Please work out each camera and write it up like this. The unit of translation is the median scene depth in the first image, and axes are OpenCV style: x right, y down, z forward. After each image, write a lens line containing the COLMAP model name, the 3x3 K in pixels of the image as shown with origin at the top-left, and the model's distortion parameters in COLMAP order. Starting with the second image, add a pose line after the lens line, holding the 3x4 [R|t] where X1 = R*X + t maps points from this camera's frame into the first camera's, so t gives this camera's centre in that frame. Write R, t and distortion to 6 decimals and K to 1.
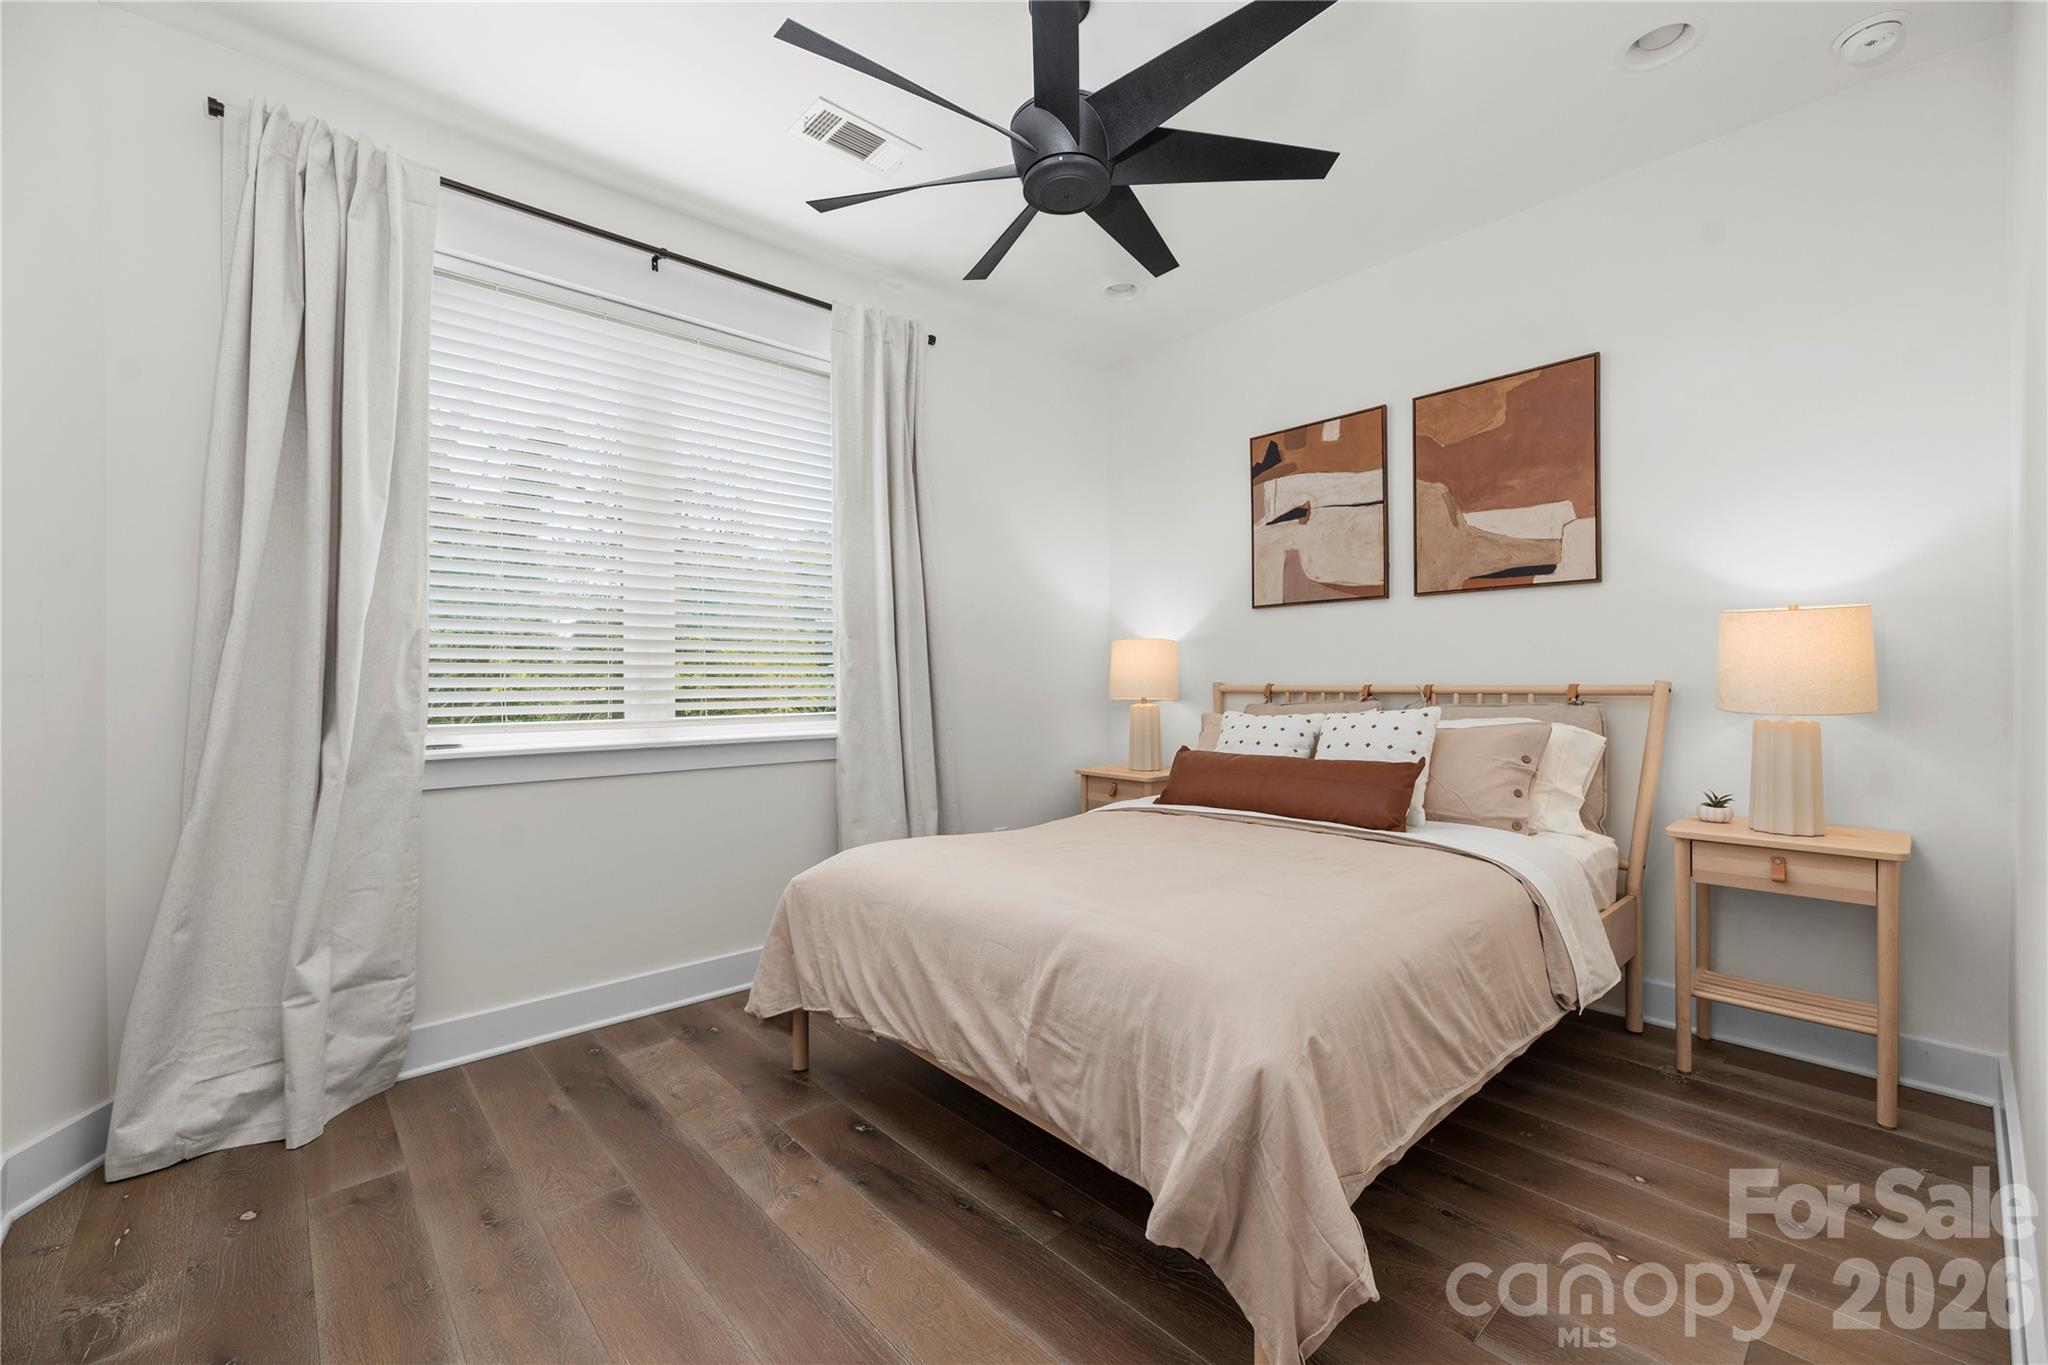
lens RADIAL K [[847.5, 0, 1028.8], [0, 847.5, 685.0], [0, 0, 1]] dist [-0.000806, -0.000119]
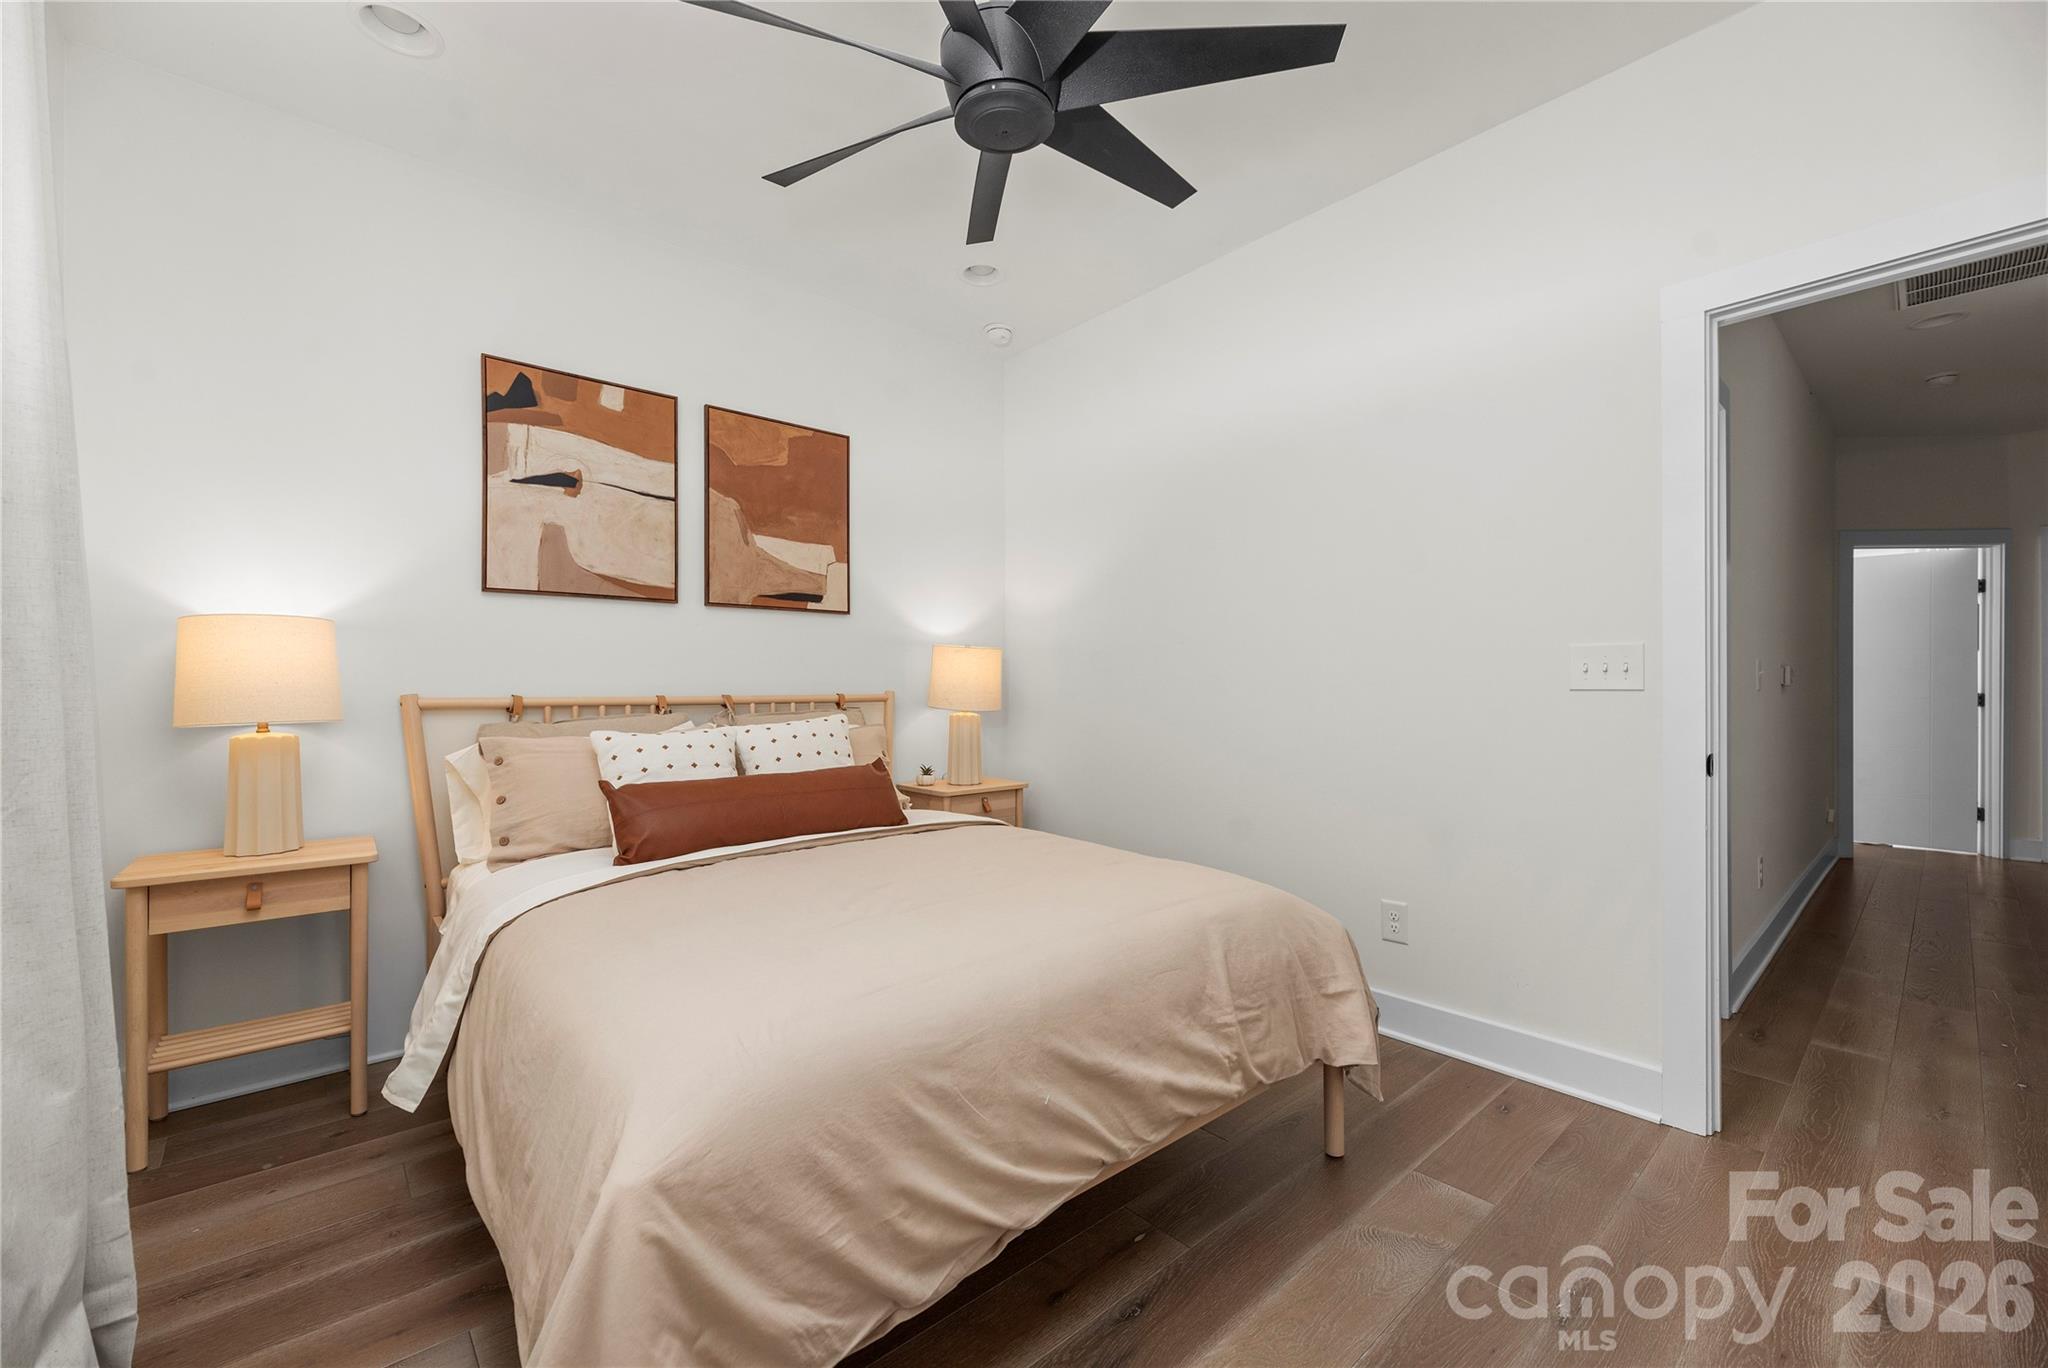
lens RADIAL K [[847.5, 0, 1029.3], [0, 847.5, 682.6], [0, 0, 1]] dist [-0.000806, -0.000119]
pose [[-0.001306, 0.012647, 0.999919, -0.539653], [0.007333, 0.999893, -0.012637, 0.000096], [-0.999972, 0.007316, -0.001398, 0.642426]]
